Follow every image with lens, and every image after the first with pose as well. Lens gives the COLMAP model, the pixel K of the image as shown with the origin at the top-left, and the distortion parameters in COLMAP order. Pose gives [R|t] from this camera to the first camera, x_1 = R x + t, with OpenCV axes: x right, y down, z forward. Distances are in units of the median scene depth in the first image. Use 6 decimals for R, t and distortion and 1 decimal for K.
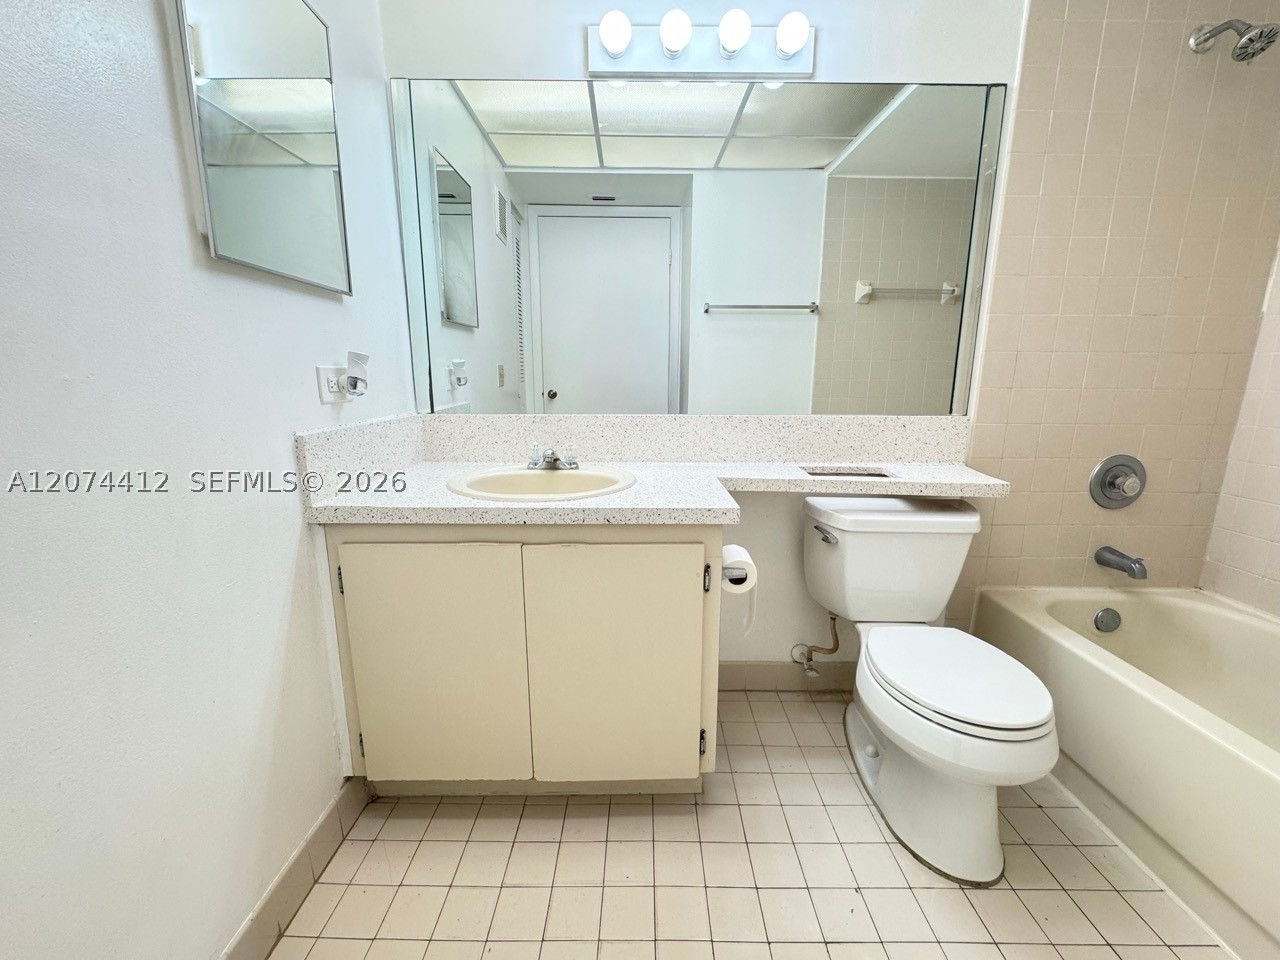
lens RADIAL K [[517.3, 0, 642.7], [0, 517.3, 480.3], [0, 0, 1]] dist [0.002630, -0.000218]
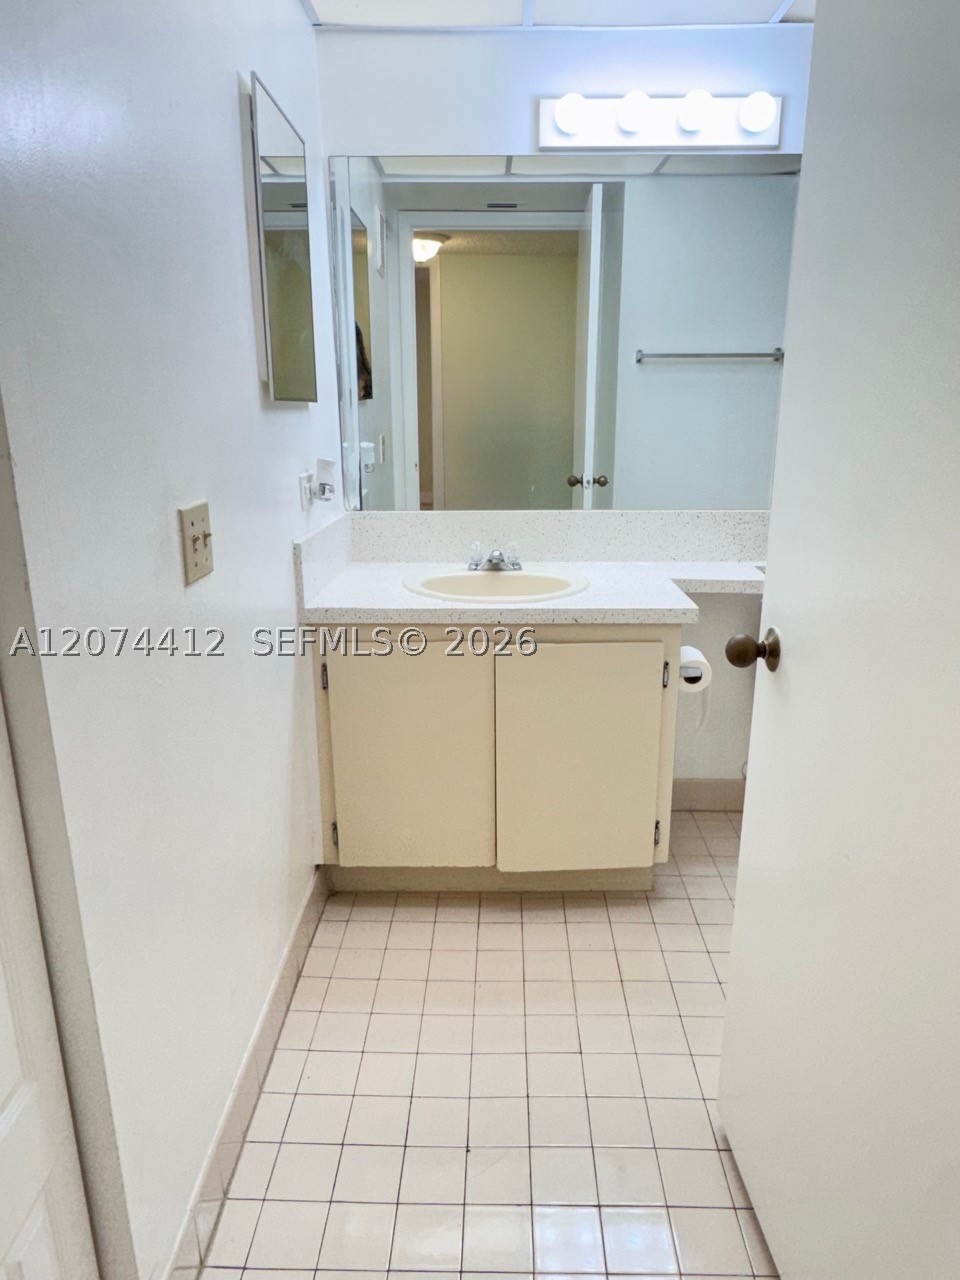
lens RADIAL K [[847.9, 0, 478.5], [0, 847.9, 639.6], [0, 0, 1]] dist [0.006178, 0.007678]
pose [[0.999799, -0.001850, -0.019961, -0.208810], [0.003341, 0.997183, 0.074928, -0.013694], [0.019766, -0.074980, 0.996989, -0.685575]]
